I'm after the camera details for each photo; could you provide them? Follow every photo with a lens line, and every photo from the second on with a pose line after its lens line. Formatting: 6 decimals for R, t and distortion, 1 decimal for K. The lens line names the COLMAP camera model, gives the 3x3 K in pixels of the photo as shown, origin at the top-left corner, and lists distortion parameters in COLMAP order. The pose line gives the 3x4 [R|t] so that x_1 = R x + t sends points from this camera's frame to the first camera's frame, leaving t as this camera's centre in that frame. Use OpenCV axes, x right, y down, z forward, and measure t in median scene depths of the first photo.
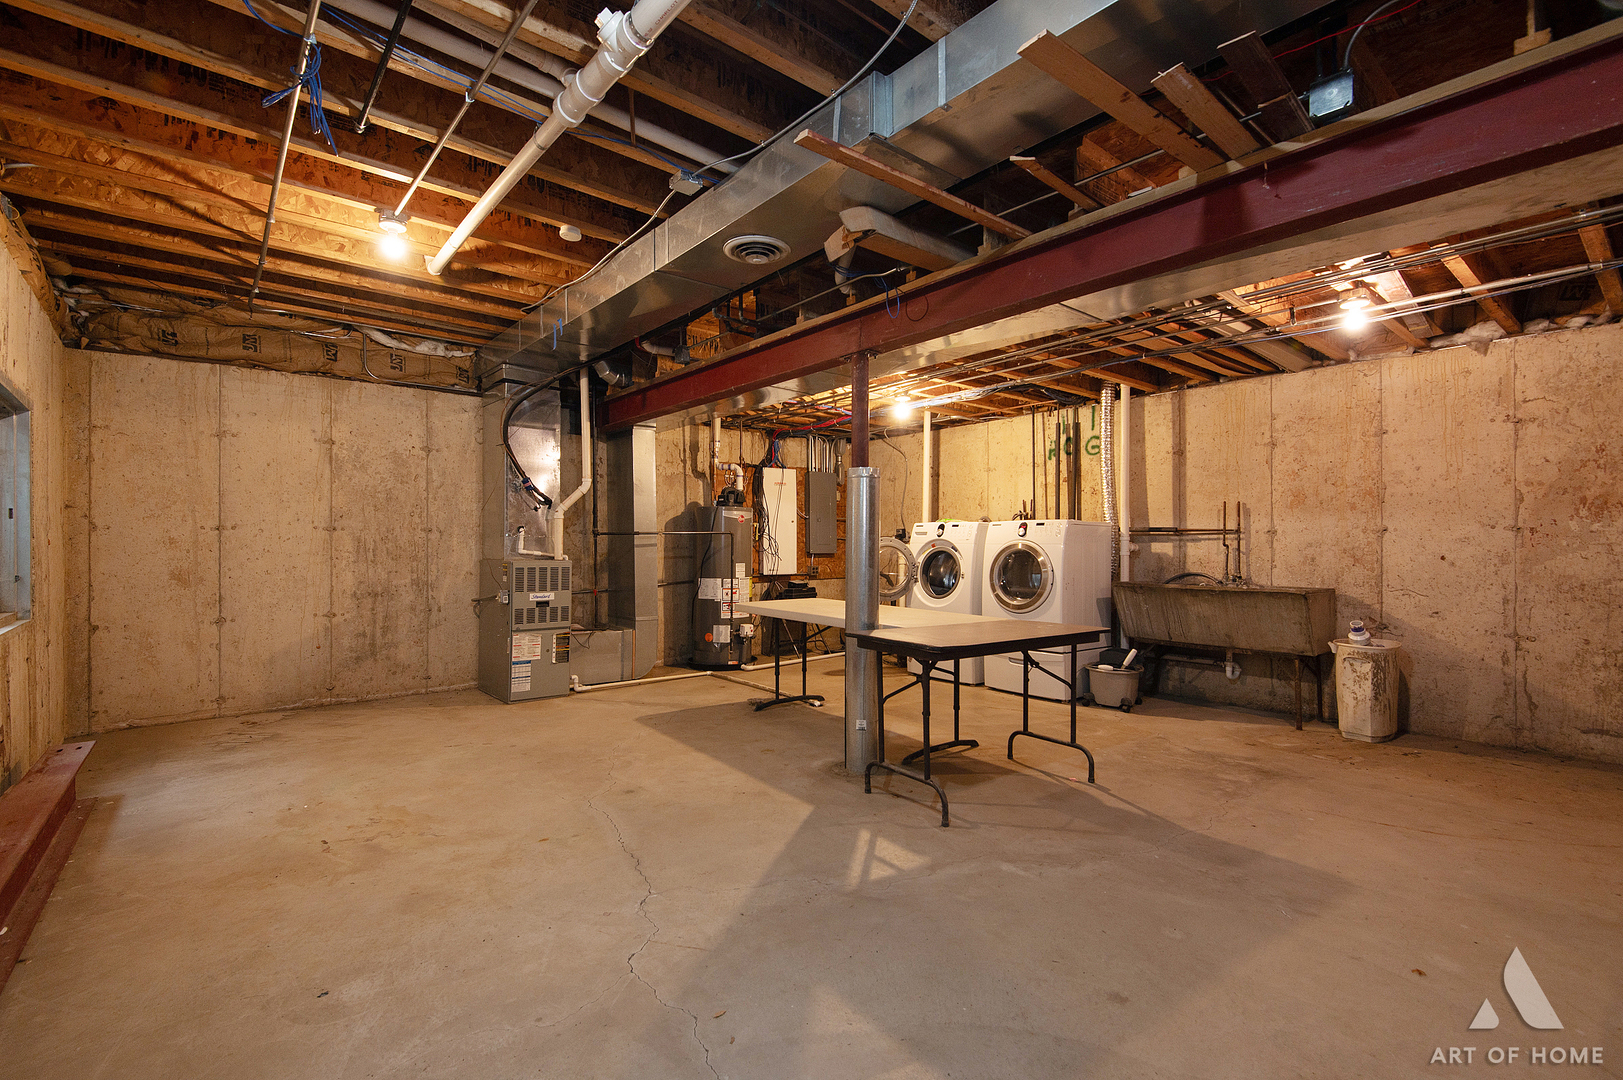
lens RADIAL K [[737.1, 0, 805.6], [0, 737.1, 538.2], [0, 0, 1]] dist [0.025780, -0.007745]
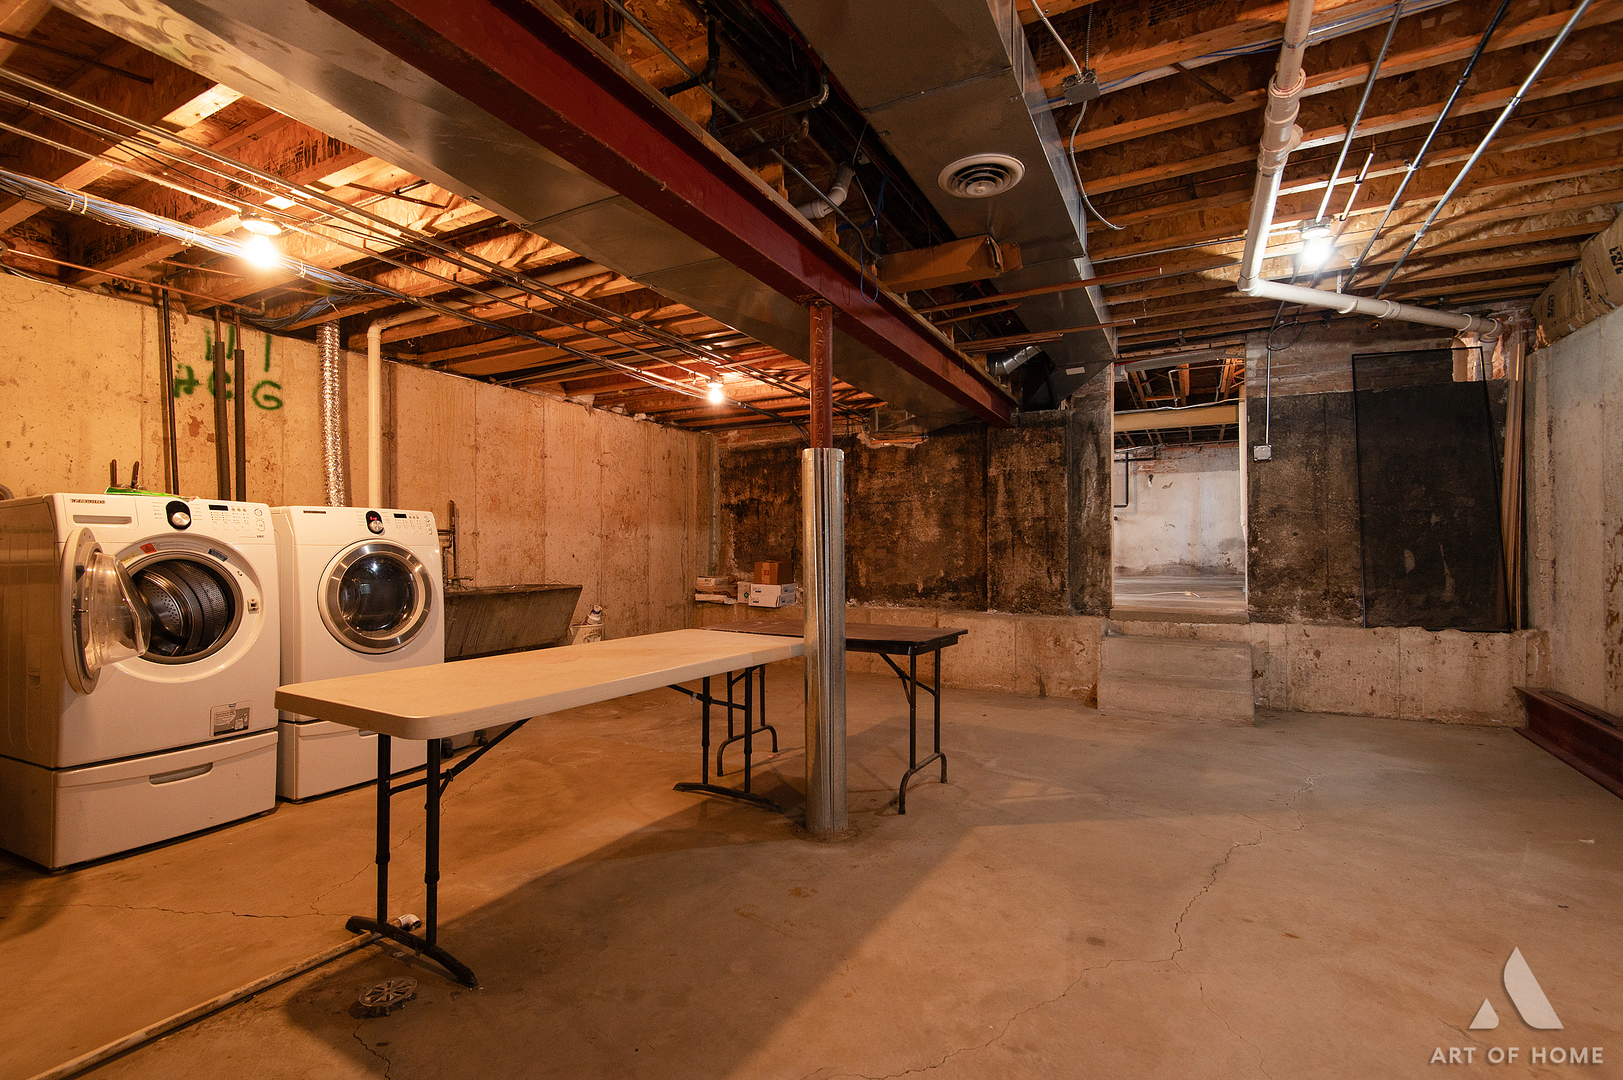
lens RADIAL K [[737.1, 0, 795.8], [0, 737.1, 550.1], [0, 0, 1]] dist [0.025780, -0.007745]
pose [[-0.383266, -0.008388, 0.923600, -0.645486], [-0.010368, 0.999935, 0.004779, 0.006258], [-0.923580, -0.007744, -0.383328, 1.319243]]
